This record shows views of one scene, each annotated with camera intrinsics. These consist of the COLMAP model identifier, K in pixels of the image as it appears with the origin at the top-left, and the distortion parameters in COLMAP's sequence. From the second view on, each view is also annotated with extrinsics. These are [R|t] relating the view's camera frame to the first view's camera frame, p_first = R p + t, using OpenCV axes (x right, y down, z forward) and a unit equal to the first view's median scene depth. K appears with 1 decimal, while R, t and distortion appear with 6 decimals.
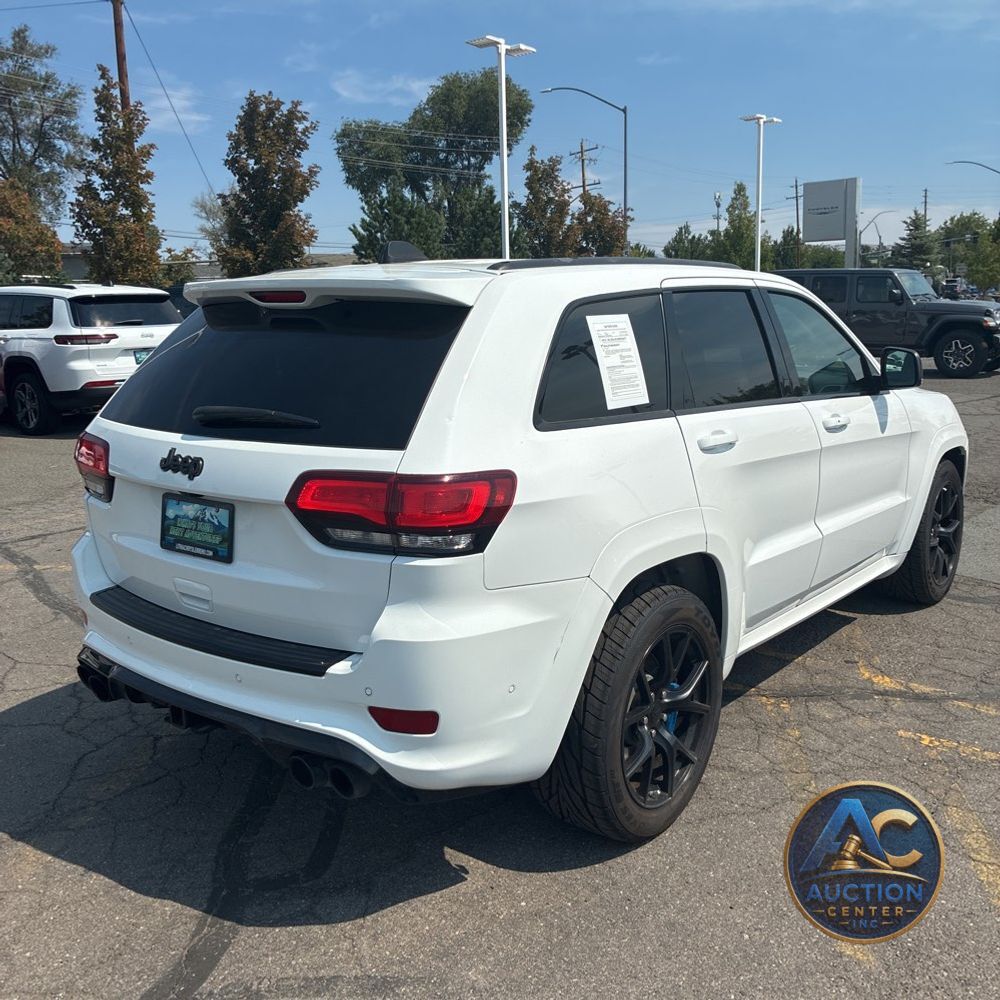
lens RADIAL K [[1015.9, 0, 504.6], [0, 1015.9, 496.0], [0, 0, 1]] dist [0.021683, 0.000000]
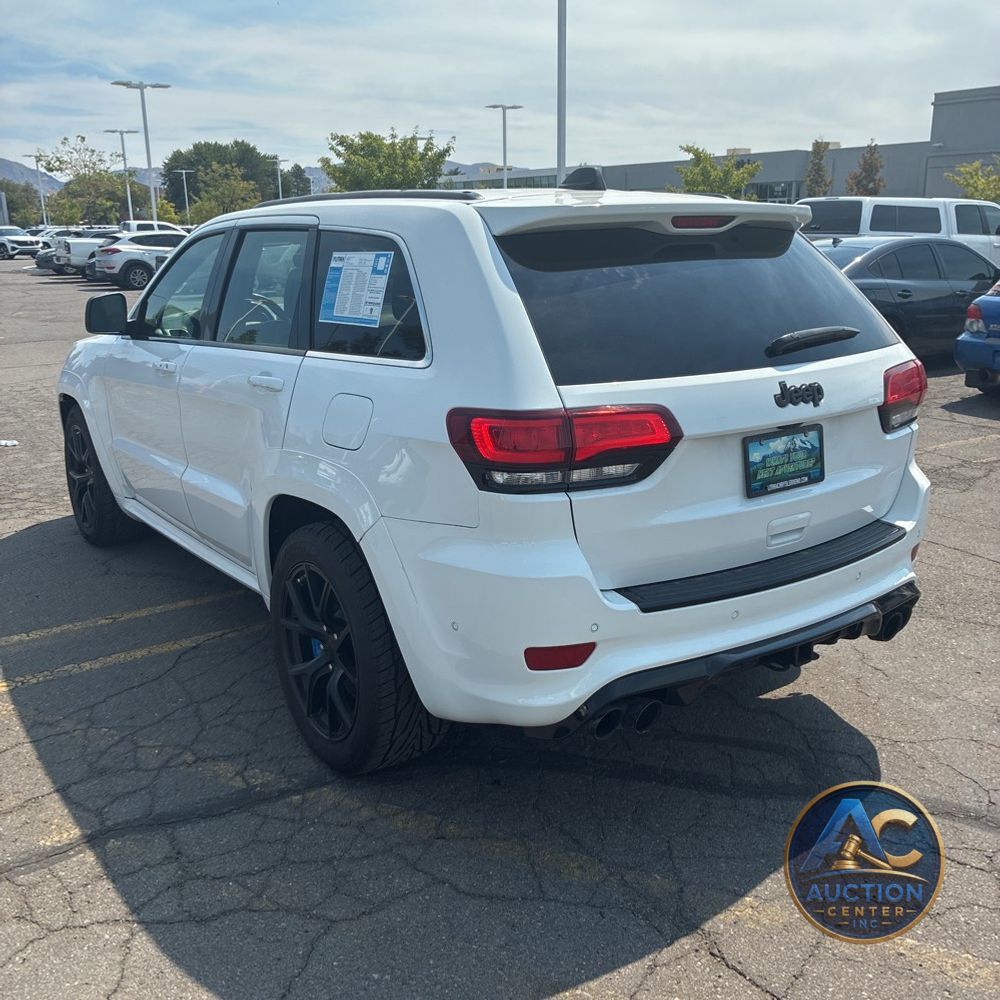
lens RADIAL K [[1015.9, 0, 499.0], [0, 1015.9, 496.1], [0, 0, 1]] dist [0.021683, 0.000000]
pose [[0.295468, -0.230377, 0.927160, -1.170919], [0.194011, 0.964736, 0.177887, -0.146853], [-0.935446, 0.127319, 0.329744, 0.852046]]
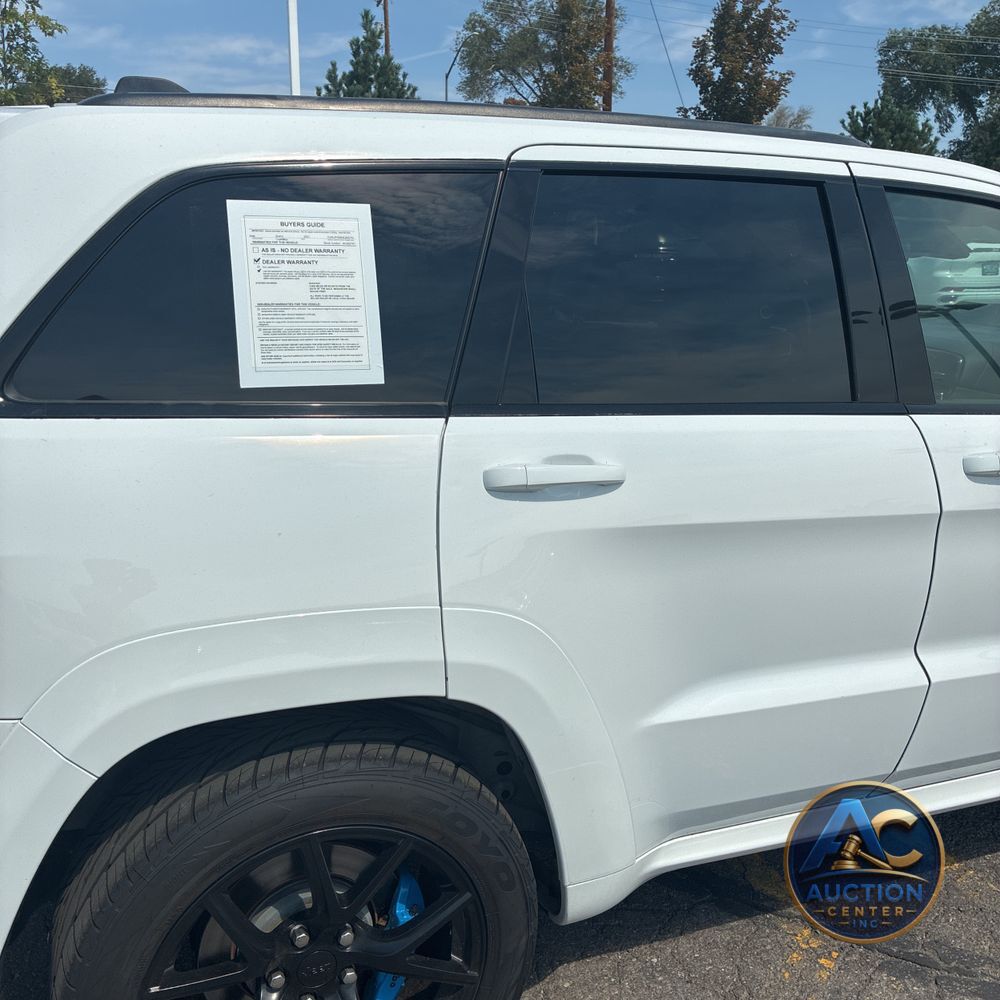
lens RADIAL K [[1015.9, 0, 495.3], [0, 1015.9, 499.1], [0, 0, 1]] dist [0.021683, 0.000000]
pose [[0.874861, 0.165179, -0.455339, 0.431428], [-0.133135, 0.985853, 0.101829, -0.094052], [0.465717, -0.028465, 0.884476, 0.577016]]
